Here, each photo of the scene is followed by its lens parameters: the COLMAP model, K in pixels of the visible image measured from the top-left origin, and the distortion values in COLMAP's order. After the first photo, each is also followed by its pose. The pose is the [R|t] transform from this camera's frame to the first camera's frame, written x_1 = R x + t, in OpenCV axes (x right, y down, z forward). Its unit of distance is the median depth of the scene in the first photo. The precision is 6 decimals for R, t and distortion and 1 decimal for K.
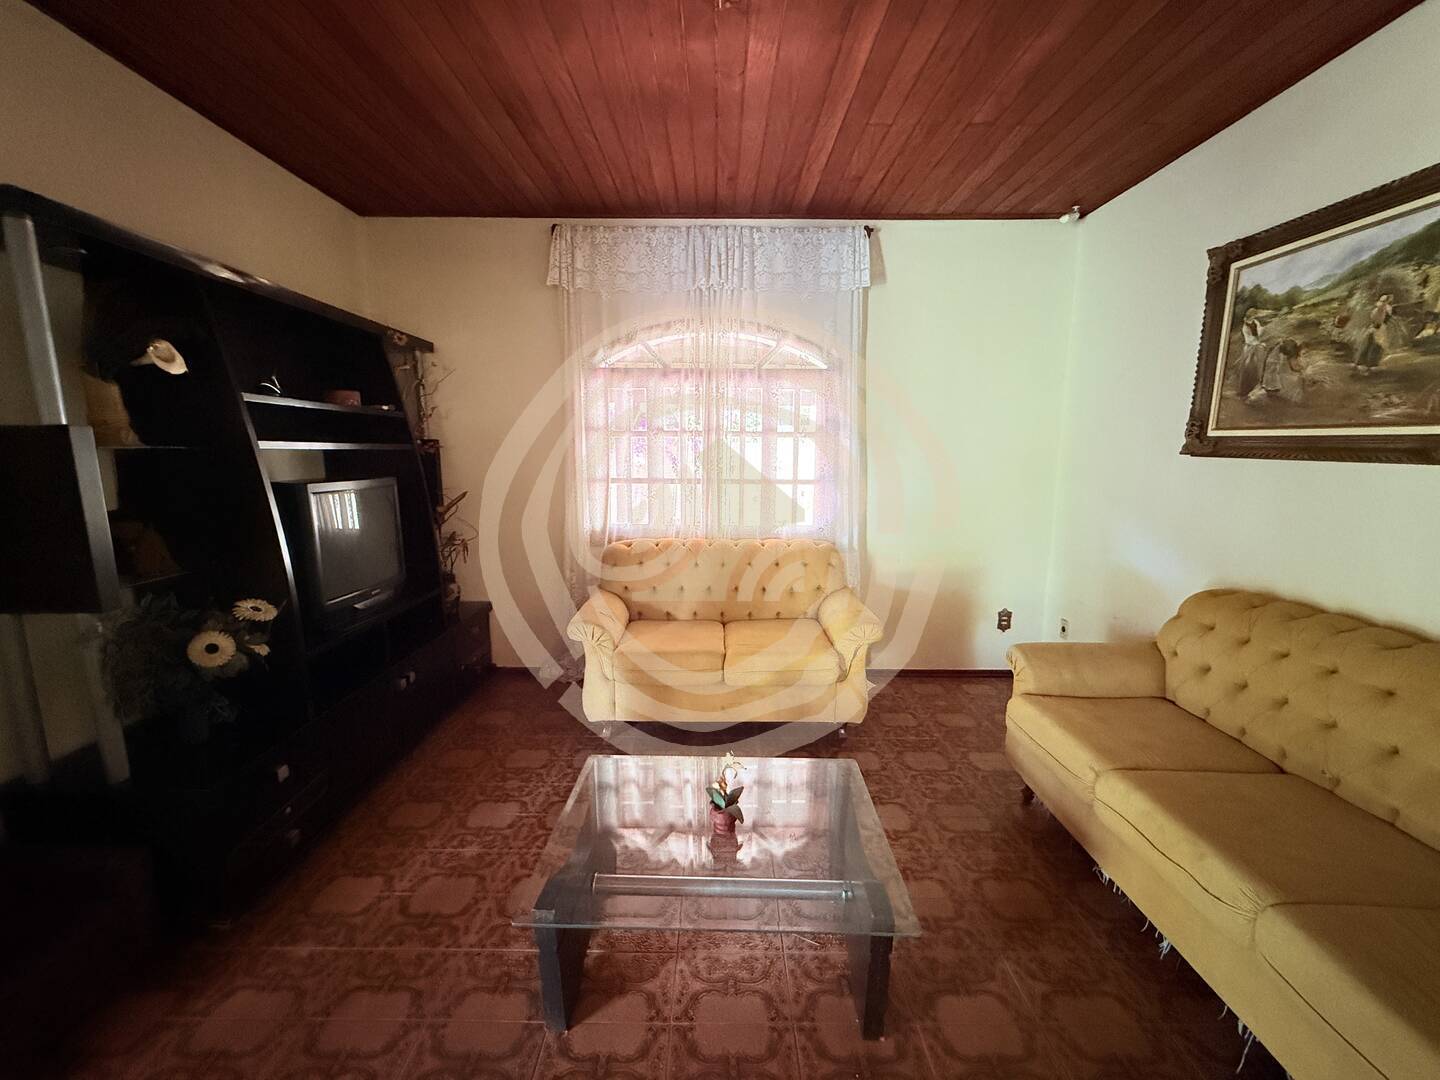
lens RADIAL K [[570.6, 0, 715.3], [0, 570.6, 542.7], [0, 0, 1]] dist [-0.002798, 0.000017]
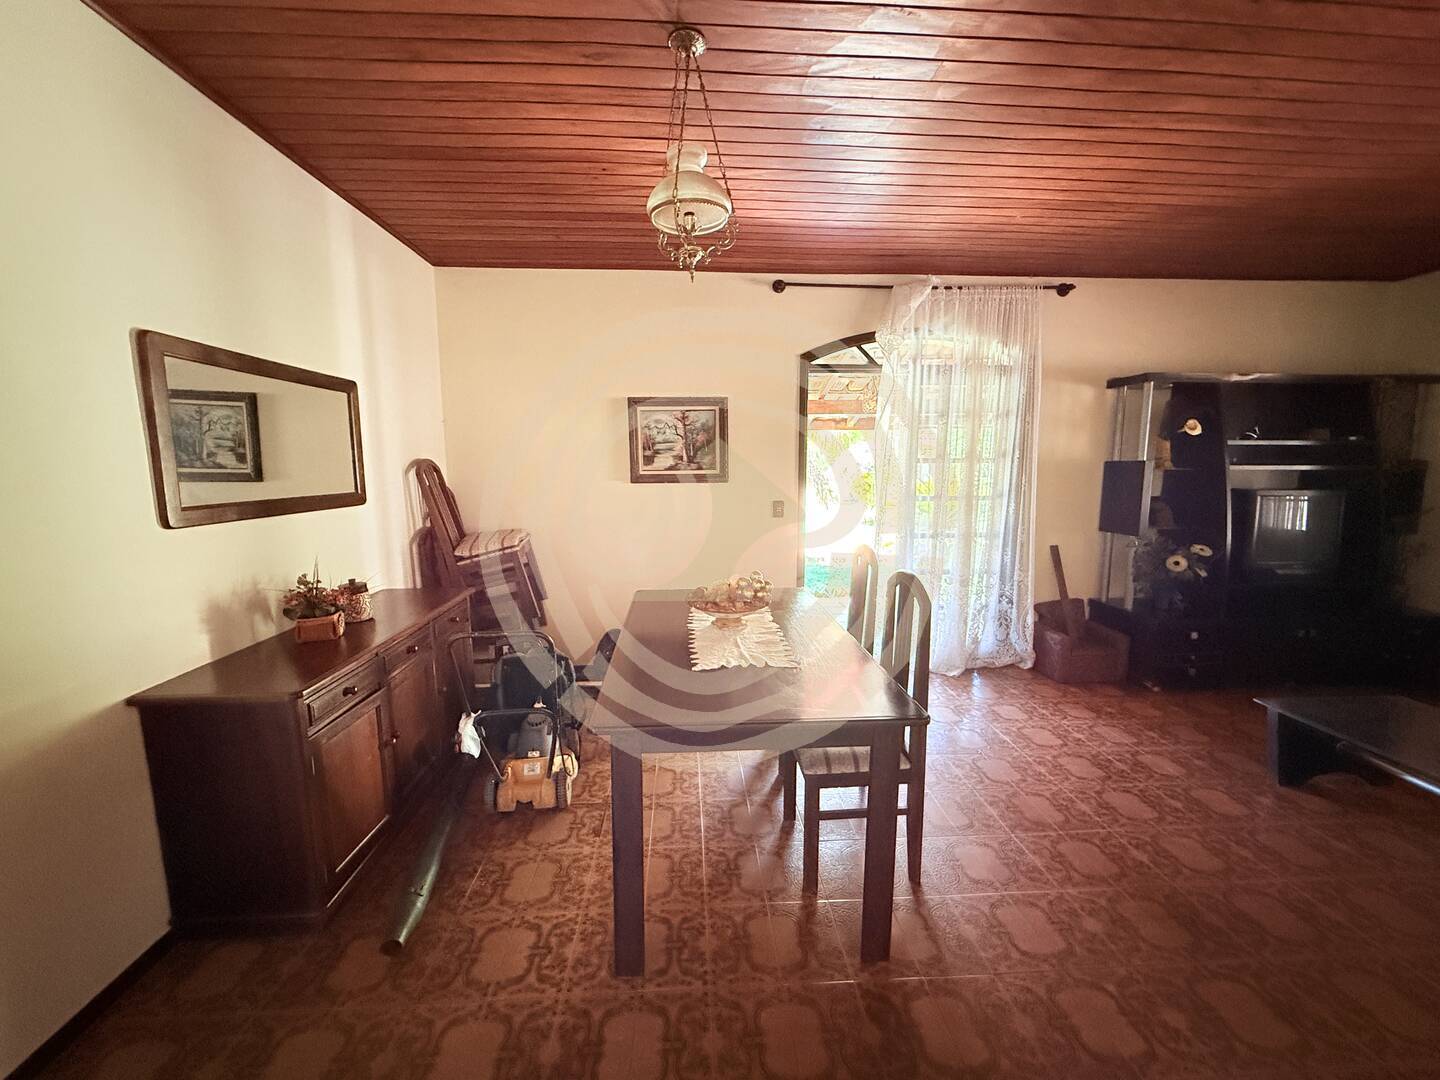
lens RADIAL K [[570.6, 0, 720.1], [0, 570.6, 538.3], [0, 0, 1]] dist [-0.002798, 0.000017]
pose [[0.055740, 0.134004, -0.989412, 1.069087], [-0.154611, 0.980158, 0.124041, 0.090255], [0.986402, 0.146060, 0.075352, -0.823773]]
